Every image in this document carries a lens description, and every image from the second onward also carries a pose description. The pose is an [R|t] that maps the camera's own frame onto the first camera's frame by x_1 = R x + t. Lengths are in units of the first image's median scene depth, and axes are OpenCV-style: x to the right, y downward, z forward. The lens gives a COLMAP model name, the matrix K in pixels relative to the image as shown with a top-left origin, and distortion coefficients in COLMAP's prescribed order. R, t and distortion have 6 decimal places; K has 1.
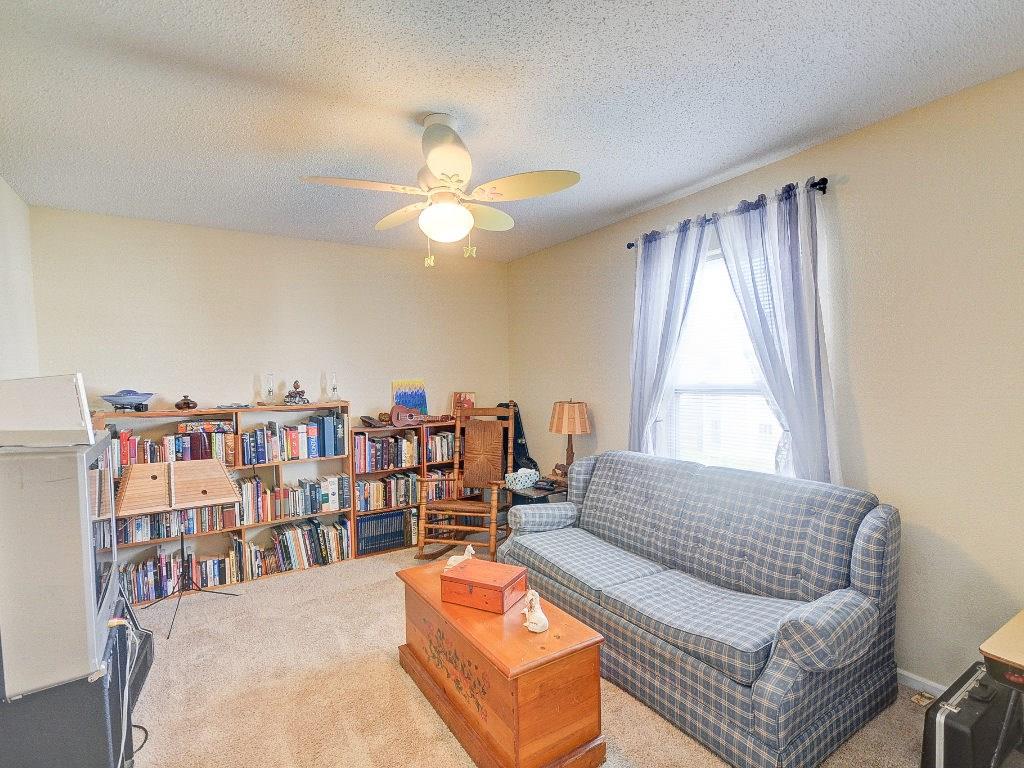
lens RADIAL K [[492.0, 0, 515.3], [0, 492.0, 398.2], [0, 0, 1]] dist [0.001526, 0.000064]
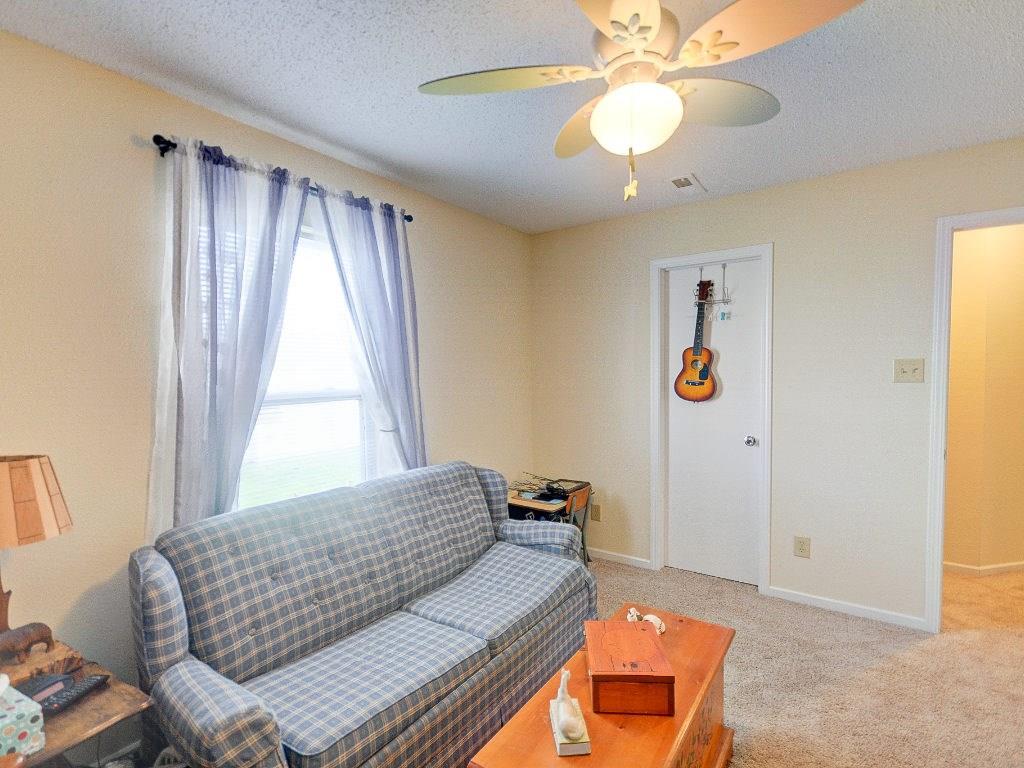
lens RADIAL K [[492.0, 0, 515.3], [0, 492.0, 398.2], [0, 0, 1]] dist [0.001526, 0.000064]
pose [[-0.368092, -0.022677, 0.929513, -0.513068], [0.070916, 0.996106, 0.052384, -0.040026], [-0.927081, 0.085200, -0.365050, 1.068002]]
